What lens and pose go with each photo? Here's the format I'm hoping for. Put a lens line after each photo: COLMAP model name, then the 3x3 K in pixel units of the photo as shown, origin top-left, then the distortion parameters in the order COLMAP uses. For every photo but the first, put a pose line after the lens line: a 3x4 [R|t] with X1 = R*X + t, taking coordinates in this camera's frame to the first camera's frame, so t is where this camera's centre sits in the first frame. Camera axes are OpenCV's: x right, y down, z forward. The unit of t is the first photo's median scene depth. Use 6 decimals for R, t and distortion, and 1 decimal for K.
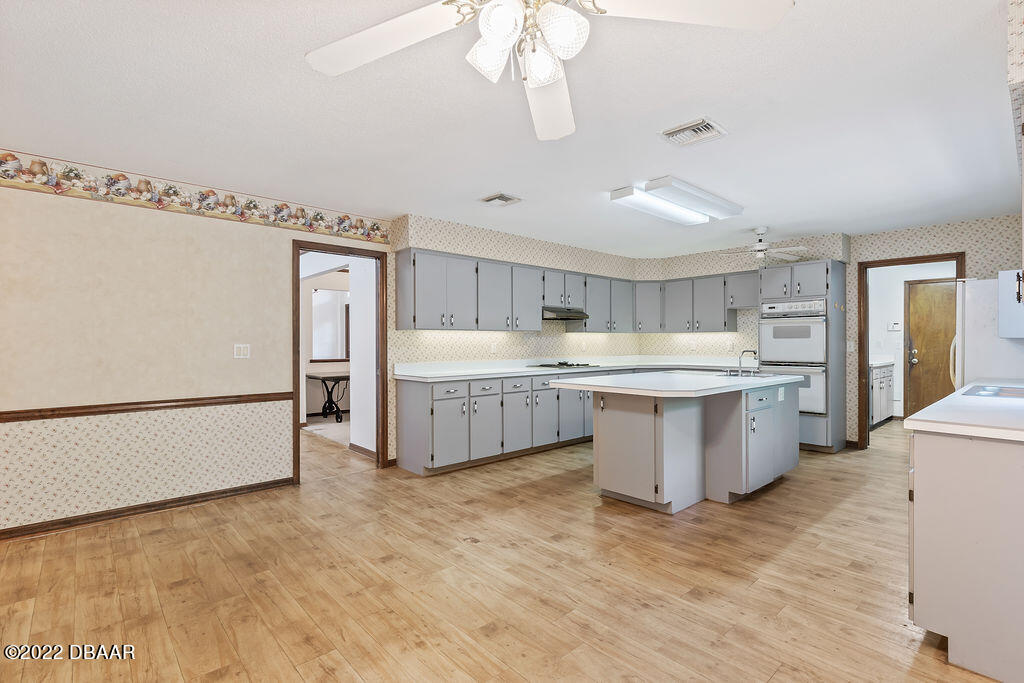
lens RADIAL K [[473.6, 0, 513.3], [0, 473.6, 345.6], [0, 0, 1]] dist [-0.005966, 0.000874]
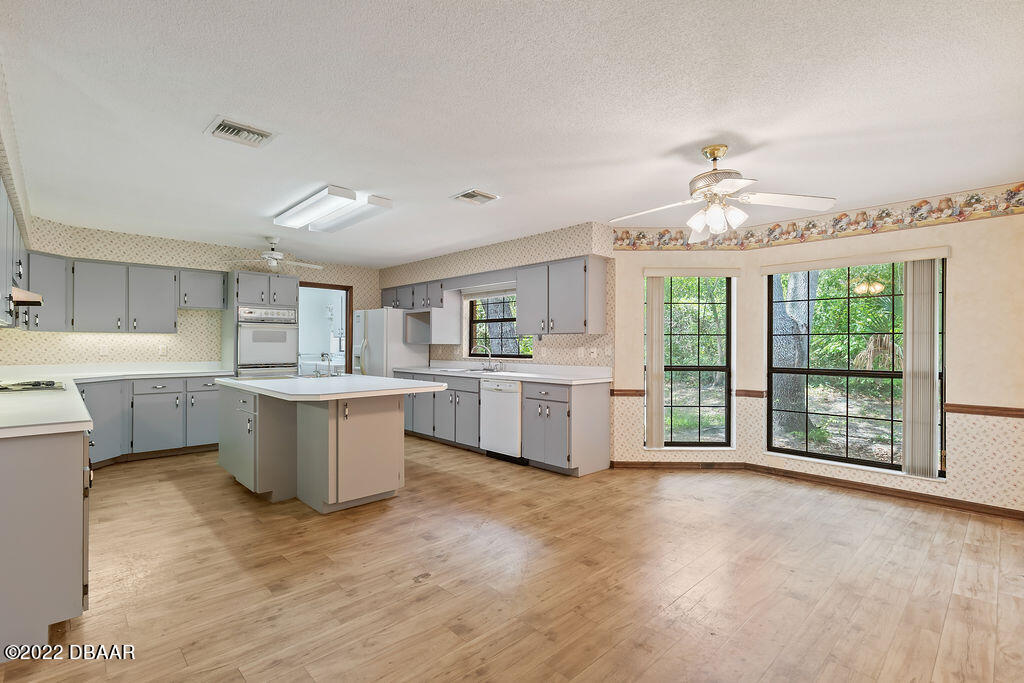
lens RADIAL K [[473.6, 0, 513.5], [0, 473.6, 341.9], [0, 0, 1]] dist [-0.005966, 0.000874]
pose [[-0.014087, 0.009142, 0.999859, -0.832710], [0.005735, 0.999942, -0.009062, -0.004979], [-0.999884, 0.005607, -0.014138, 0.741872]]
